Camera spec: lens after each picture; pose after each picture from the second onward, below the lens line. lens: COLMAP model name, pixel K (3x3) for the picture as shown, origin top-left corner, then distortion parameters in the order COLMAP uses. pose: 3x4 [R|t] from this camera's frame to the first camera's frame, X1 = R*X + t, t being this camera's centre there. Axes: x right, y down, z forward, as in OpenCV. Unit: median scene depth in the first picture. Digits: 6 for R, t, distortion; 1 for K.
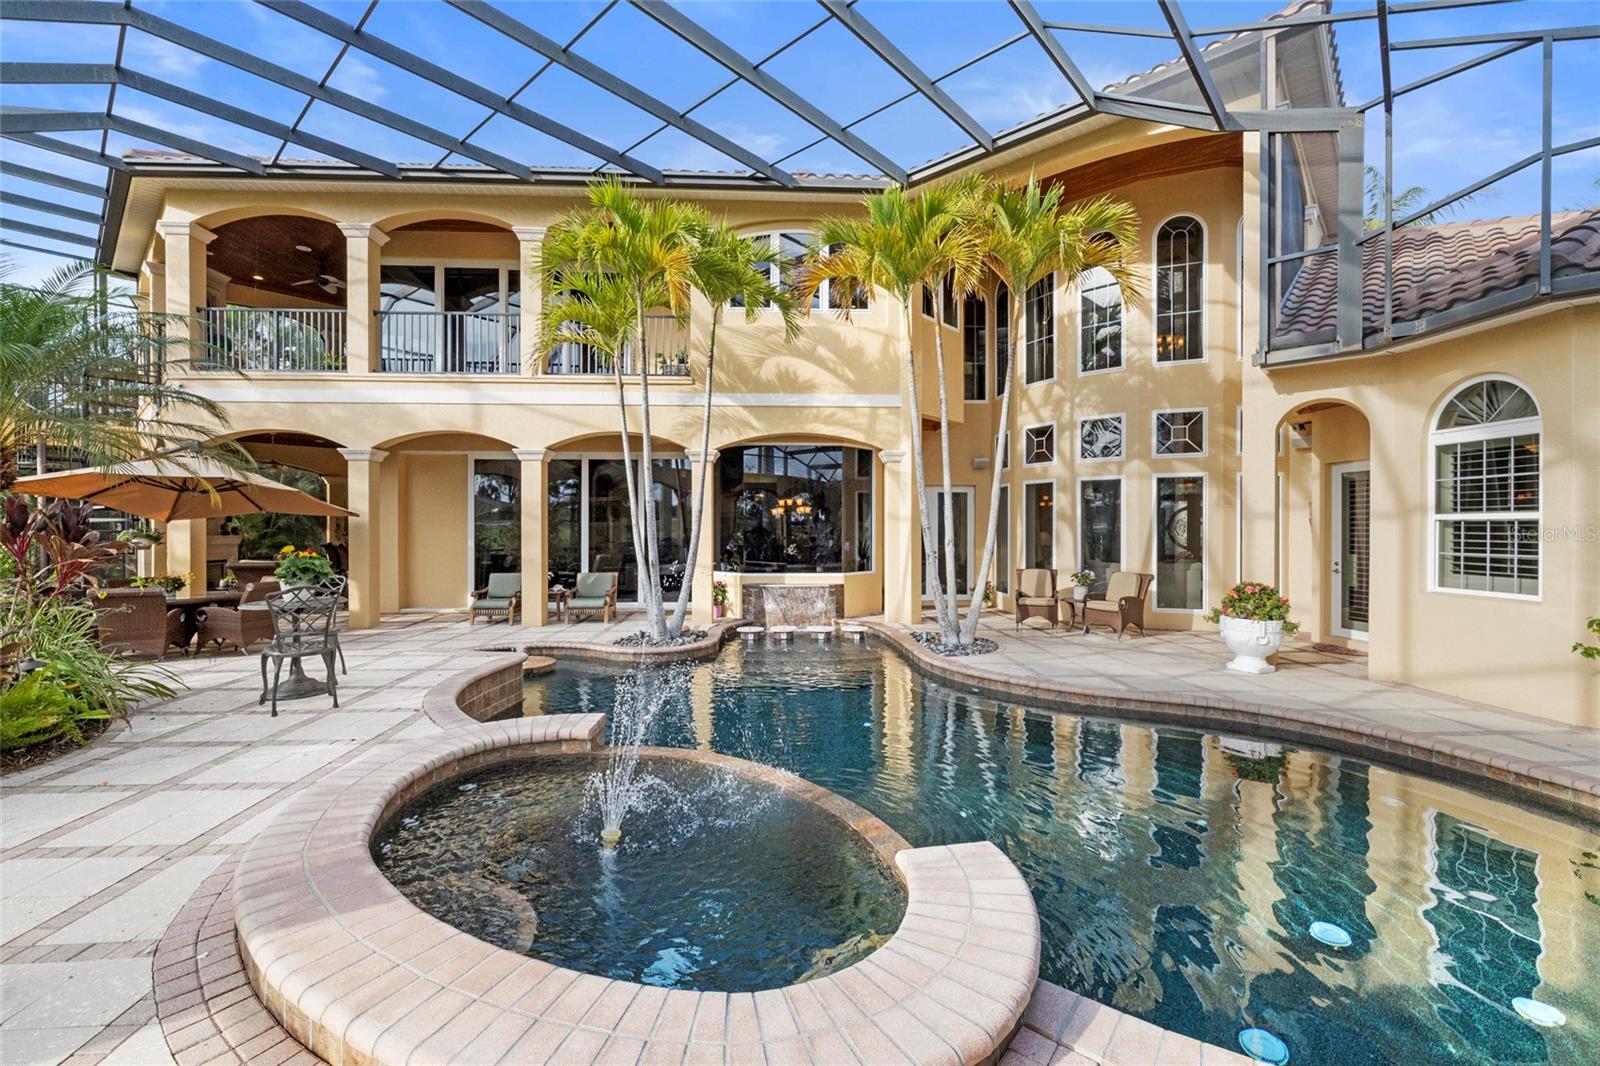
lens RADIAL K [[679.5, 0, 795.6], [0, 679.5, 538.1], [0, 0, 1]] dist [0.000492, 0.000264]
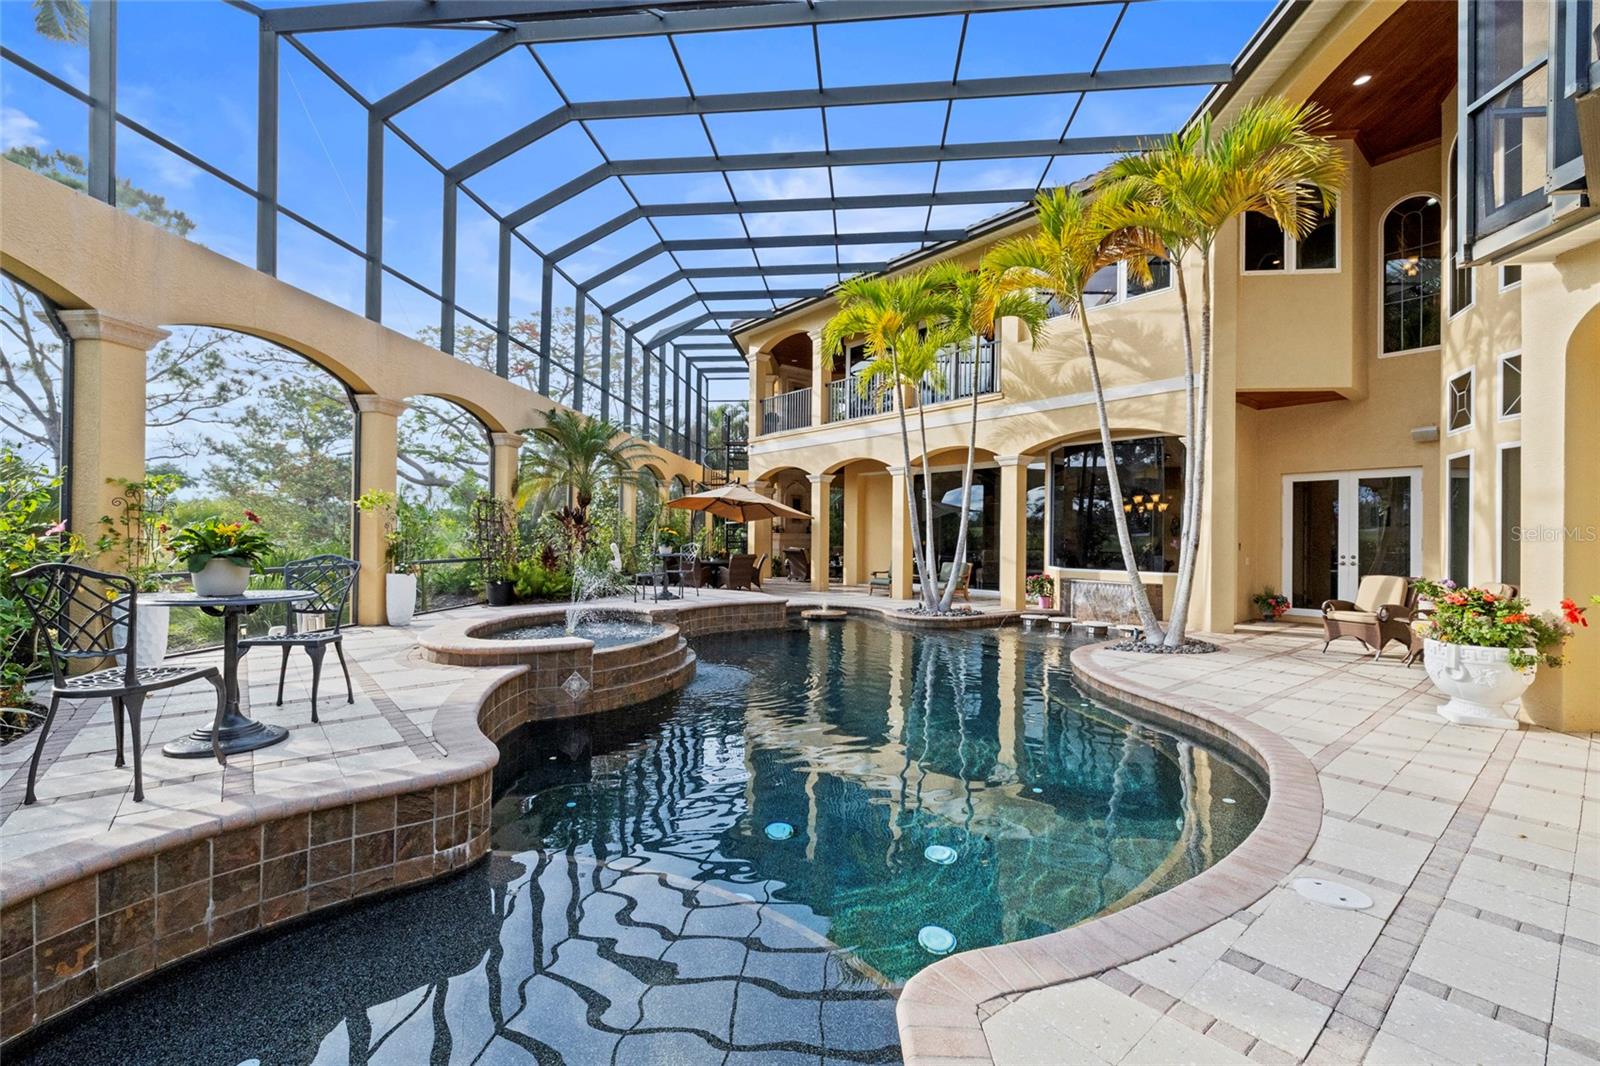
lens RADIAL K [[698.1, 0, 777.6], [0, 698.1, 535.0], [0, 0, 1]] dist [-0.019245, -0.000095]
pose [[0.564490, 0.005931, -0.825419, 0.596138], [-0.004151, 0.999982, 0.004347, -0.001794], [0.825430, 0.000972, 0.564504, 0.030444]]
